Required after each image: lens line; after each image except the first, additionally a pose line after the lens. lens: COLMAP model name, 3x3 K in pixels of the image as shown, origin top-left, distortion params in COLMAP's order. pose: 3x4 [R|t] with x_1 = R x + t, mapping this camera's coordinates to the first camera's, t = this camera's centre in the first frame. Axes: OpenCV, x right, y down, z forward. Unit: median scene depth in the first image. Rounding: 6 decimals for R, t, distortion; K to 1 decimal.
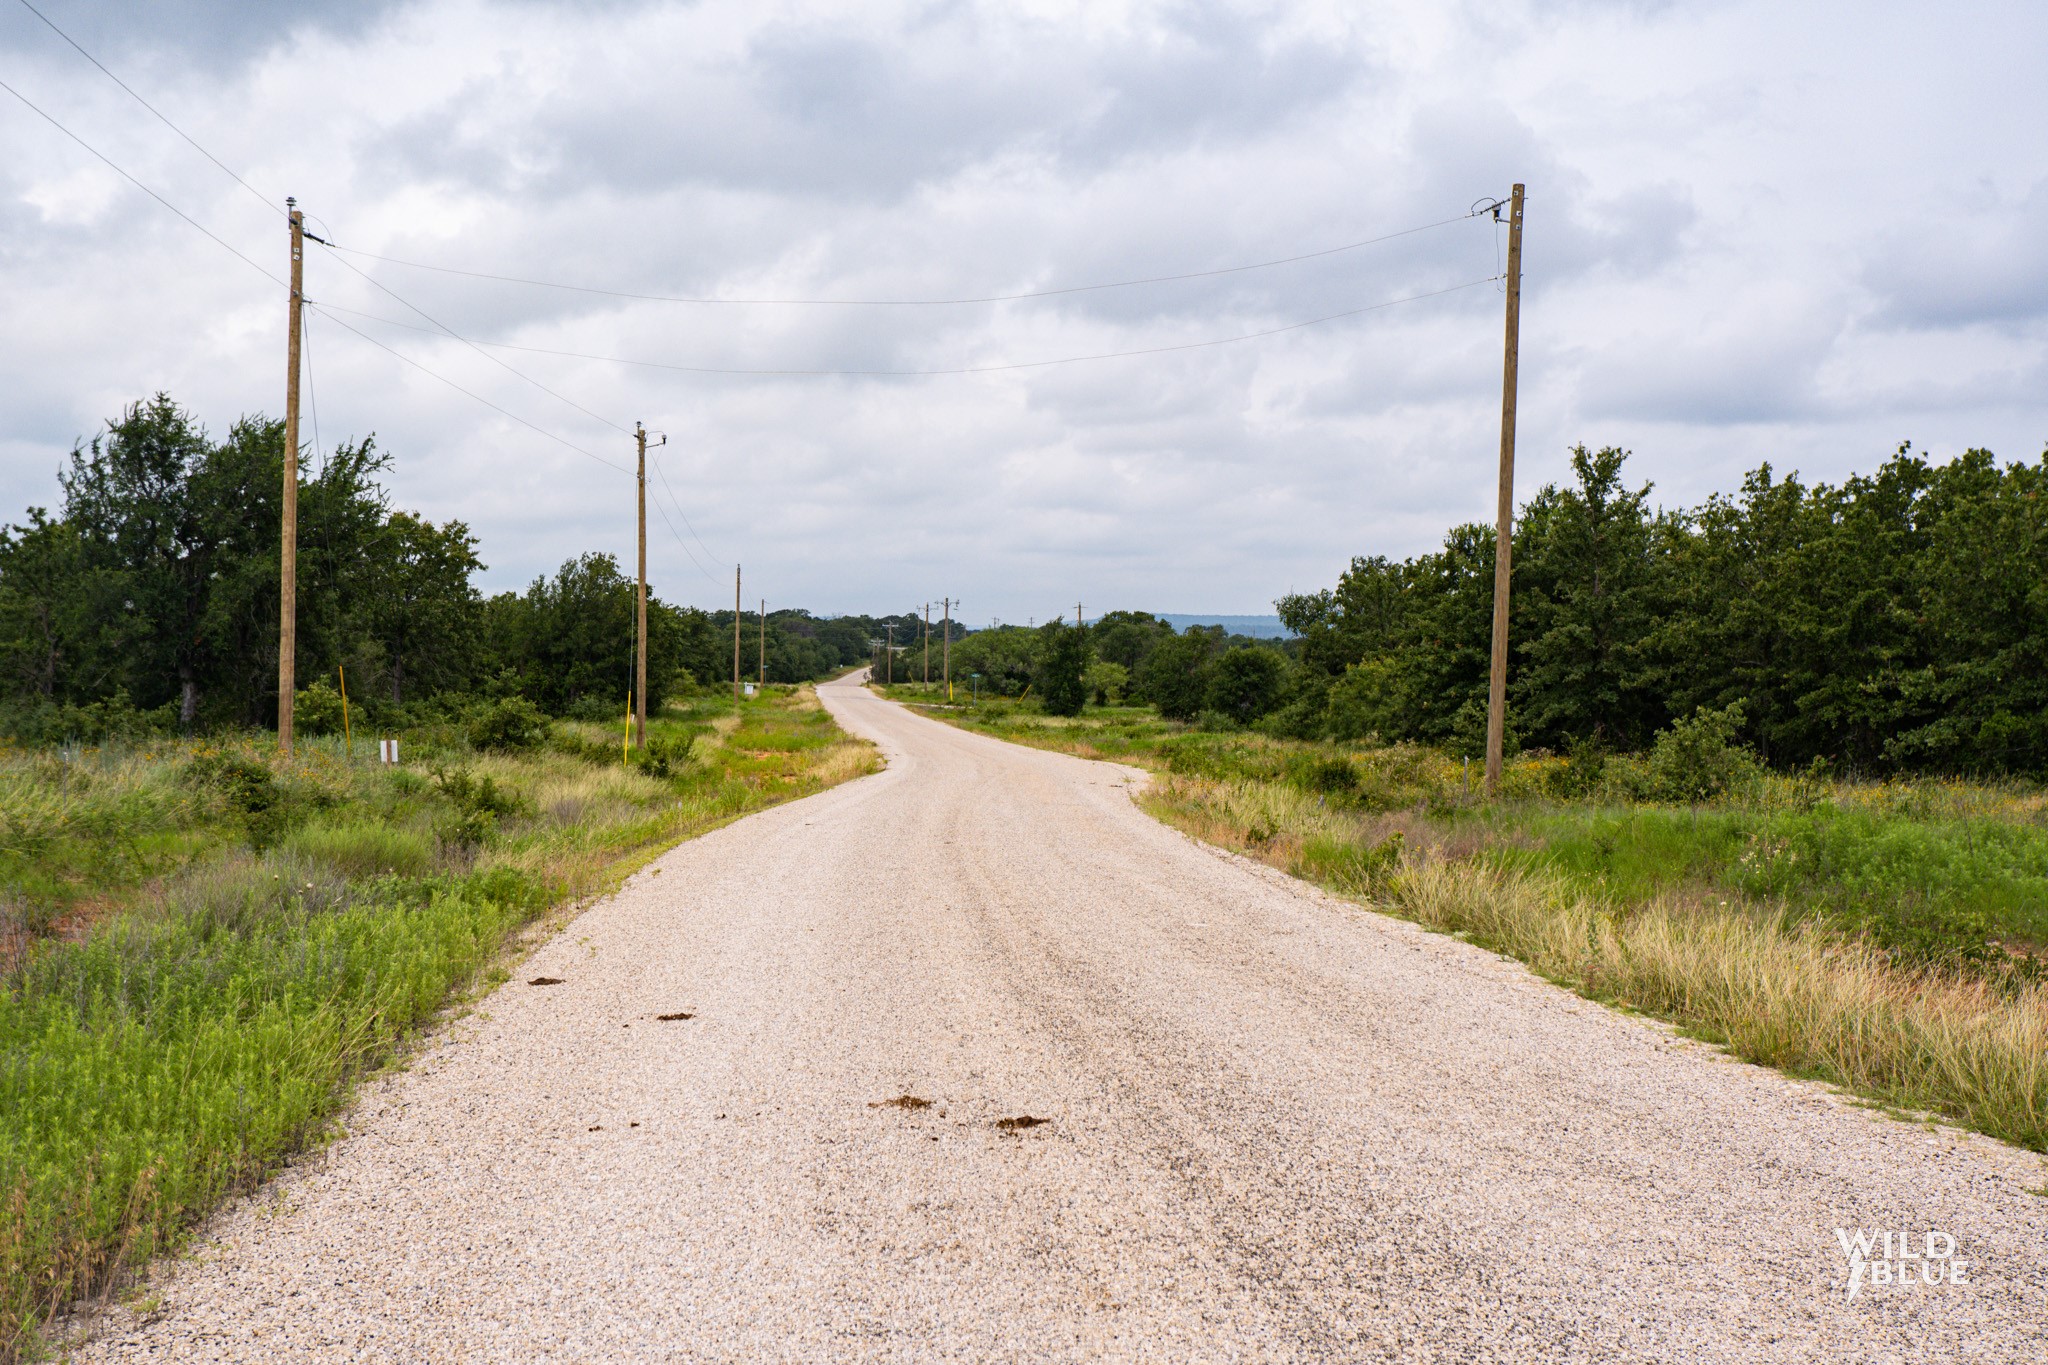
lens RADIAL K [[2106.6, 0, 1024.0], [0, 2106.6, 682.5], [0, 0, 1]] dist [0.001441, 0.004529]
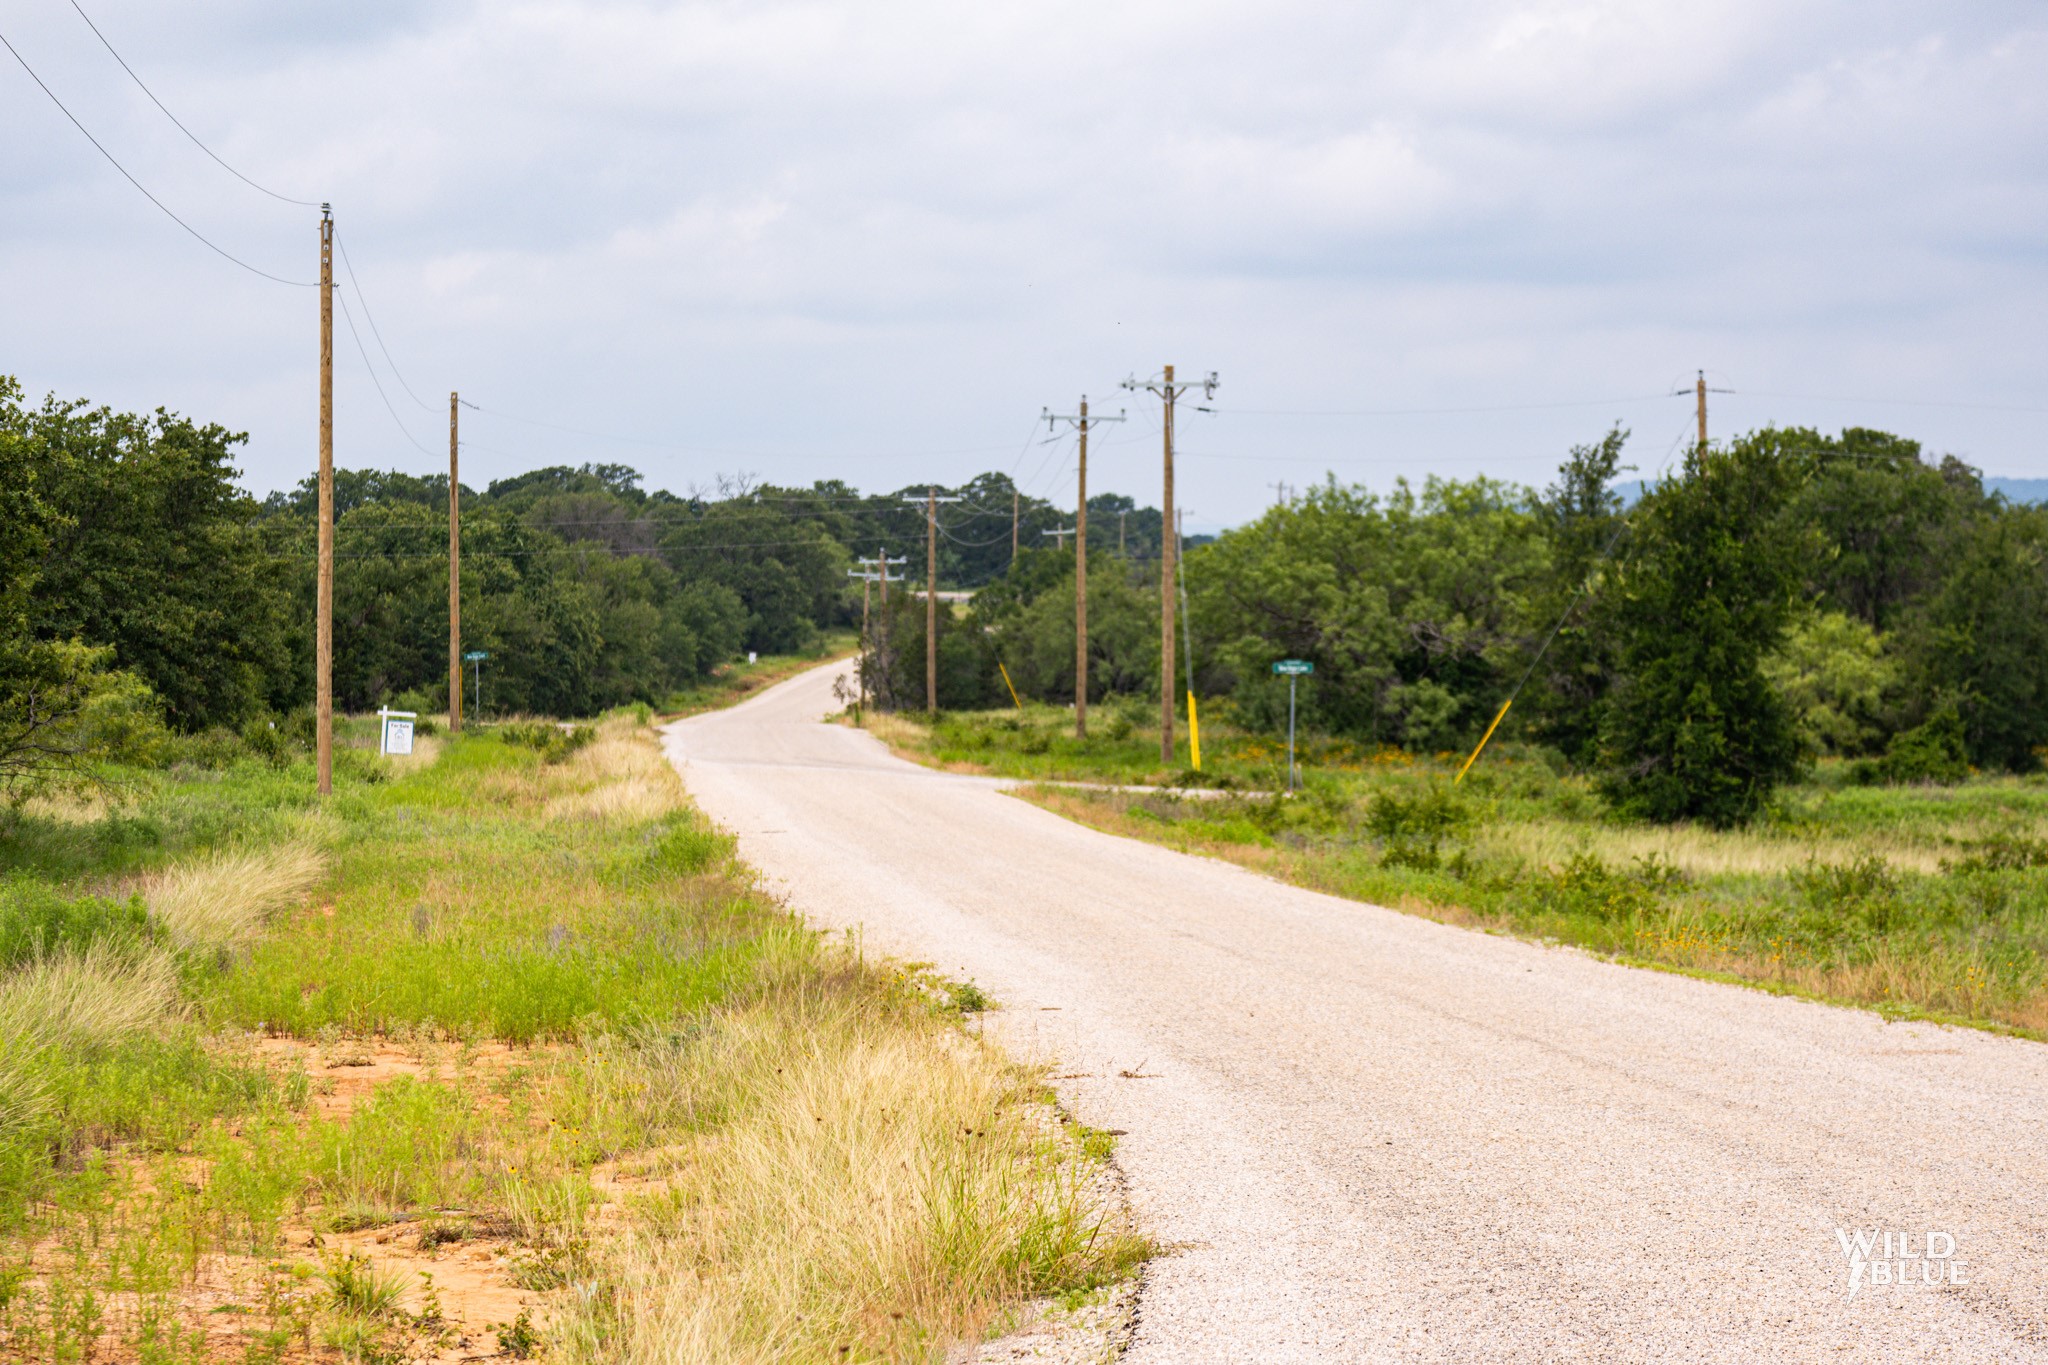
lens RADIAL K [[6827.0, 0, 1024.0], [0, 6827.0, 682.5], [0, 0, 1]] dist [0.489632, 0.040848]
pose [[0.998820, -0.015245, -0.046115, -0.015907], [0.015016, 0.999873, -0.005305, 0.002074], [0.046190, 0.004607, 0.998922, 0.166803]]
